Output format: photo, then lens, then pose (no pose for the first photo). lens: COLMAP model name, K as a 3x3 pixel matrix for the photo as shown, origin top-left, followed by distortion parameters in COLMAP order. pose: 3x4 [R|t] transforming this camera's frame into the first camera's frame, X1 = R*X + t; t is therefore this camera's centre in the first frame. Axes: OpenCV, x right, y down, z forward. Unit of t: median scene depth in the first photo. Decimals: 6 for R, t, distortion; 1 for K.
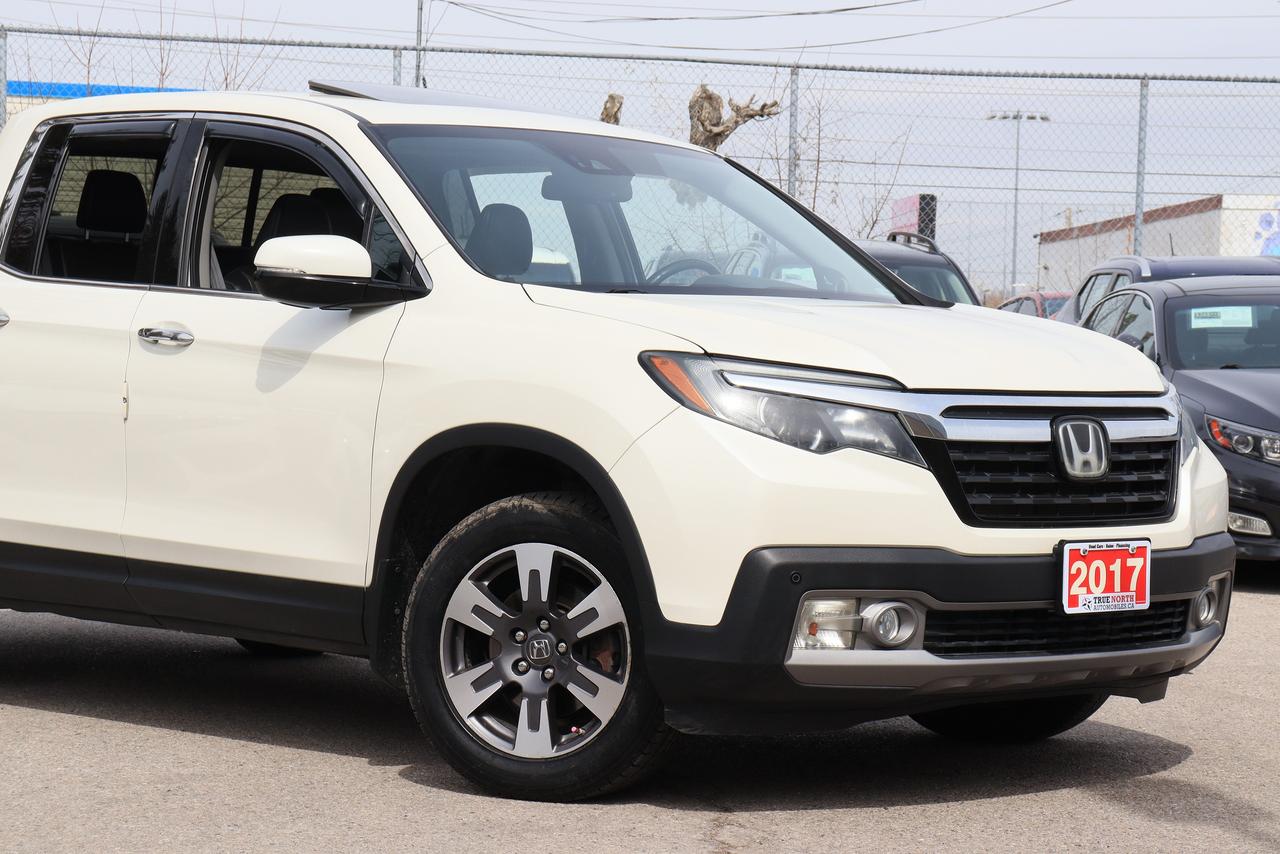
lens RADIAL K [[3054.5, 0, 640.6], [0, 3054.5, 424.9], [0, 0, 1]] dist [0.458038, 0.000000]
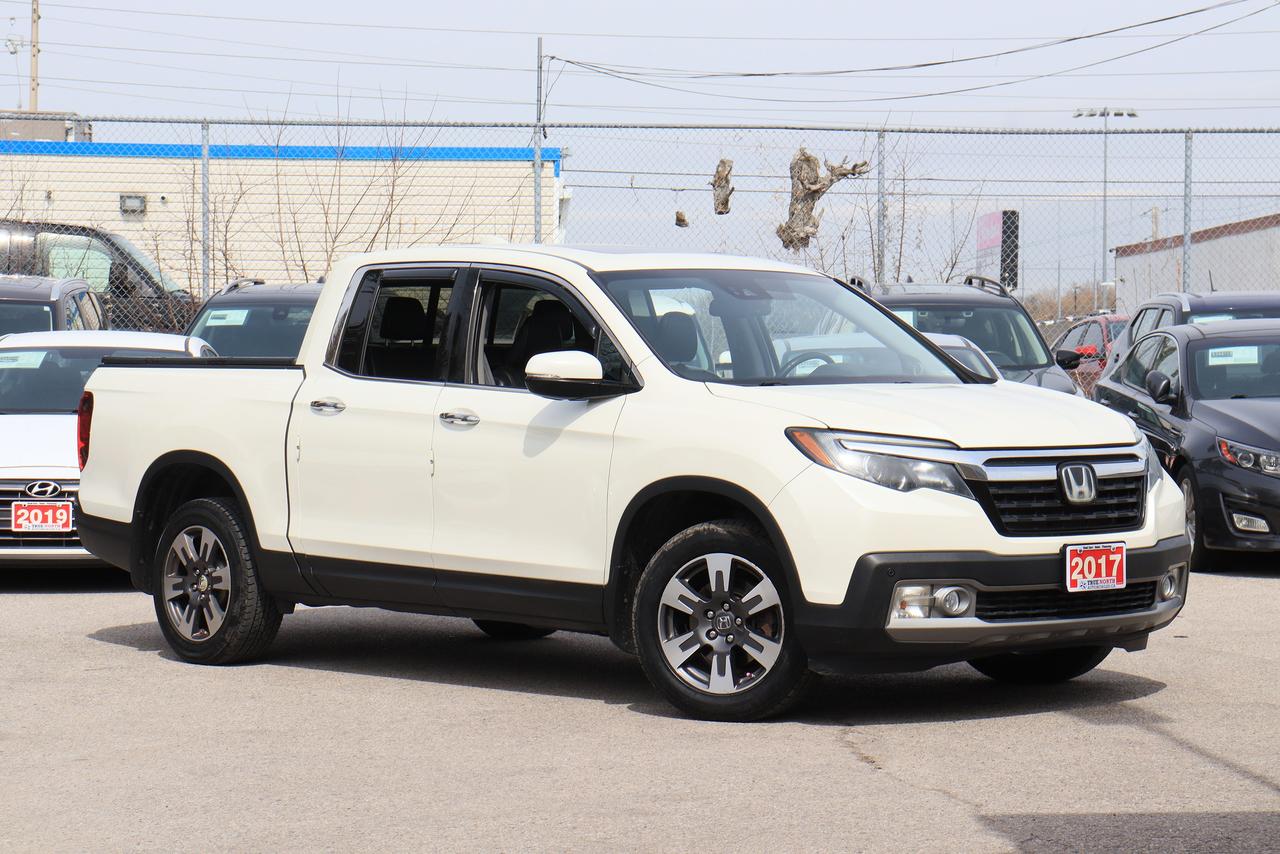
lens RADIAL K [[3054.5, 0, 641.4], [0, 3054.5, 431.6], [0, 0, 1]] dist [0.458038, 0.000000]
pose [[0.999236, -0.024523, -0.030442, -0.023171], [0.024566, 0.999698, 0.001044, -0.022669], [0.030407, -0.001791, 0.999536, -0.484074]]
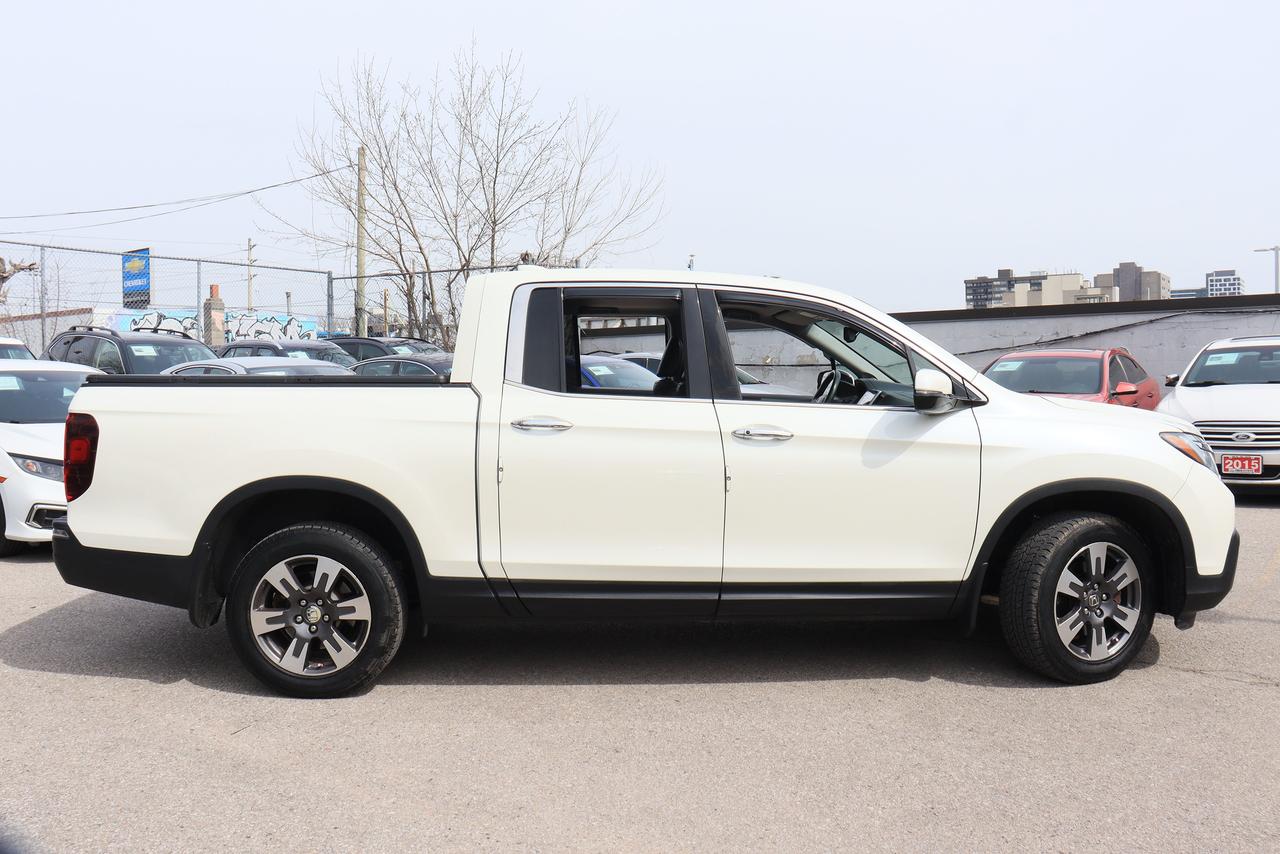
lens RADIAL K [[1037.9, 0, 645.2], [0, 1037.9, 417.7], [0, 0, 1]] dist [-0.092675, 0.024429]
pose [[0.669142, -0.060293, 0.740684, -0.596157], [0.032858, 0.998129, 0.051565, -0.067866], [-0.742408, -0.010167, 0.669871, 0.732962]]
